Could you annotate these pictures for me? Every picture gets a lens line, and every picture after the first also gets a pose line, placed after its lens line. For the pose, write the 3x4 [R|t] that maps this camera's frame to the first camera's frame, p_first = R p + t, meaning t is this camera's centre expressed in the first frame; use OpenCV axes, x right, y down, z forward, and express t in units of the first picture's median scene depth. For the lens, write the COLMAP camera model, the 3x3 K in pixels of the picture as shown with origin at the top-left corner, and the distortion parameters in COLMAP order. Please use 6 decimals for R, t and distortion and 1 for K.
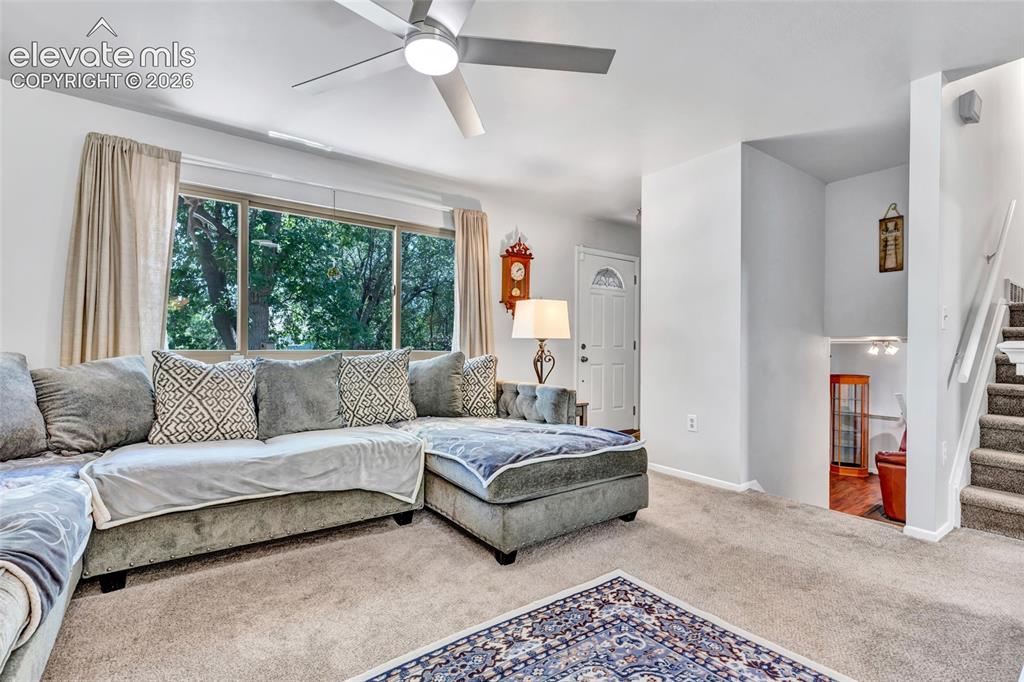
lens RADIAL K [[474.6, 0, 517.6], [0, 474.6, 346.1], [0, 0, 1]] dist [0.000855, 0.000147]
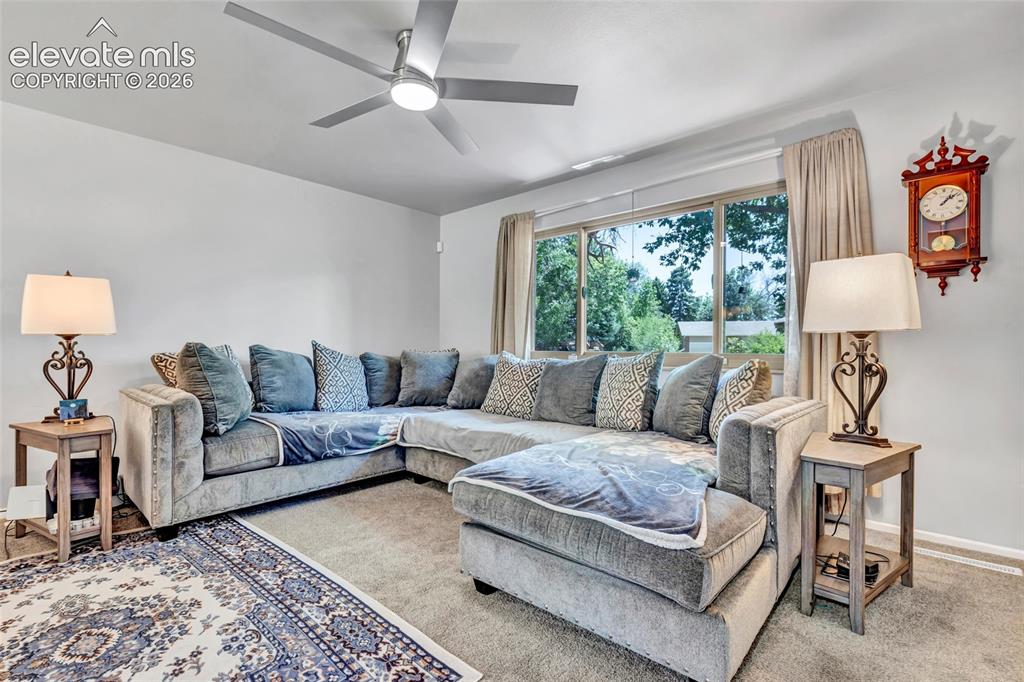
lens RADIAL K [[474.6, 0, 517.6], [0, 474.6, 346.1], [0, 0, 1]] dist [0.000855, 0.000147]
pose [[0.186894, -0.004321, -0.982371, 0.733869], [0.008813, 0.999957, -0.002722, -0.002500], [0.982341, -0.008149, 0.186924, 0.755606]]
